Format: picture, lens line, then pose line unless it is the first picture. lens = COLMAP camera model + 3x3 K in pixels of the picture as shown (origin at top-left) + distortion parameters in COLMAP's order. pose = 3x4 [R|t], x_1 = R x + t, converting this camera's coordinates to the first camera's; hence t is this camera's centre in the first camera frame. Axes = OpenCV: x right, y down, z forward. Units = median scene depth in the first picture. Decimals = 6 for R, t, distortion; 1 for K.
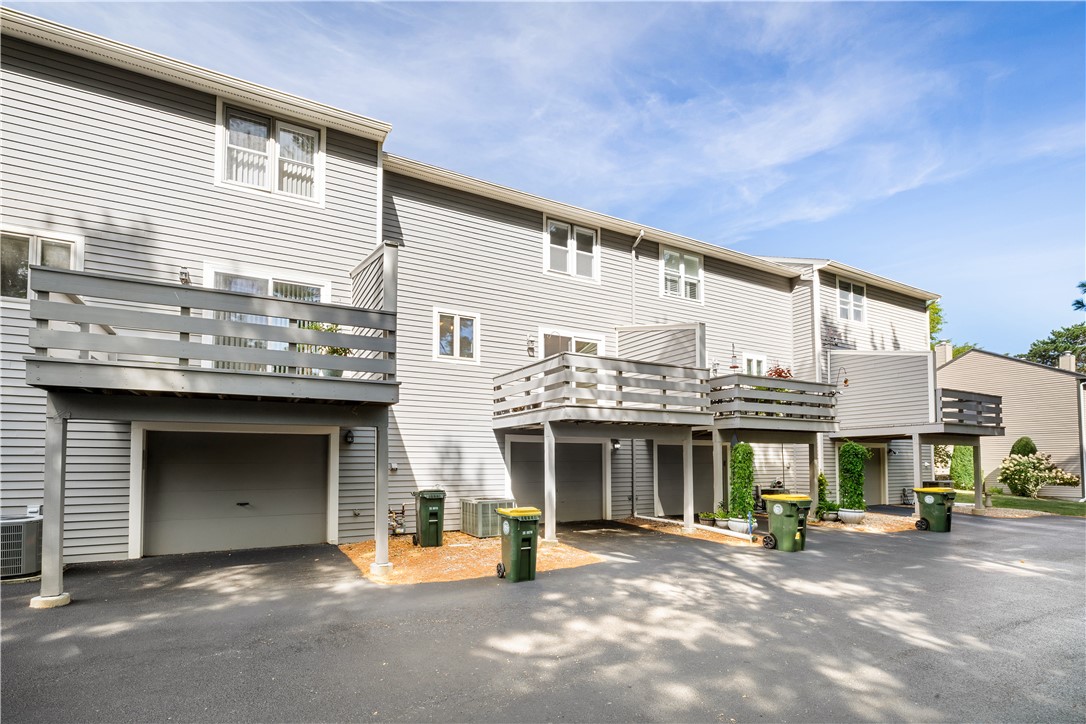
lens RADIAL K [[519.2, 0, 545.0], [0, 519.2, 367.3], [0, 0, 1]] dist [-0.000561, 0.000193]
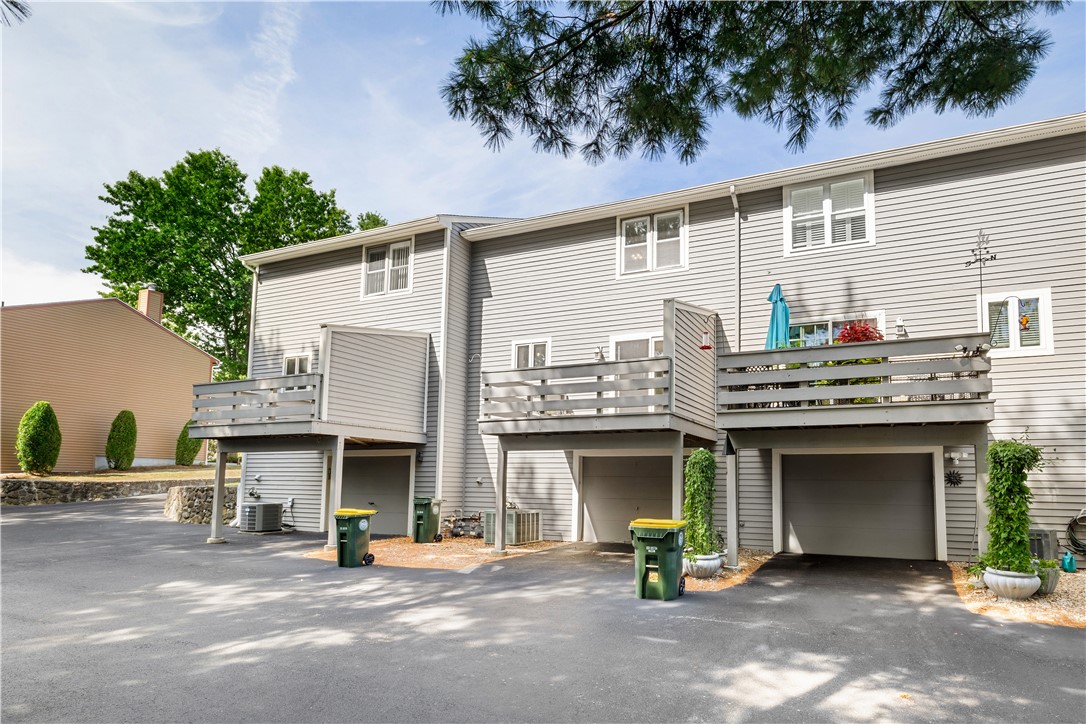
lens RADIAL K [[530.1, 0, 544.1], [0, 530.1, 357.7], [0, 0, 1]] dist [-0.003082, -0.000100]
pose [[0.621552, -0.172263, -0.764198, 0.738271], [0.132887, 0.984570, -0.113856, 0.064782], [0.772020, -0.030785, 0.634853, 0.312355]]
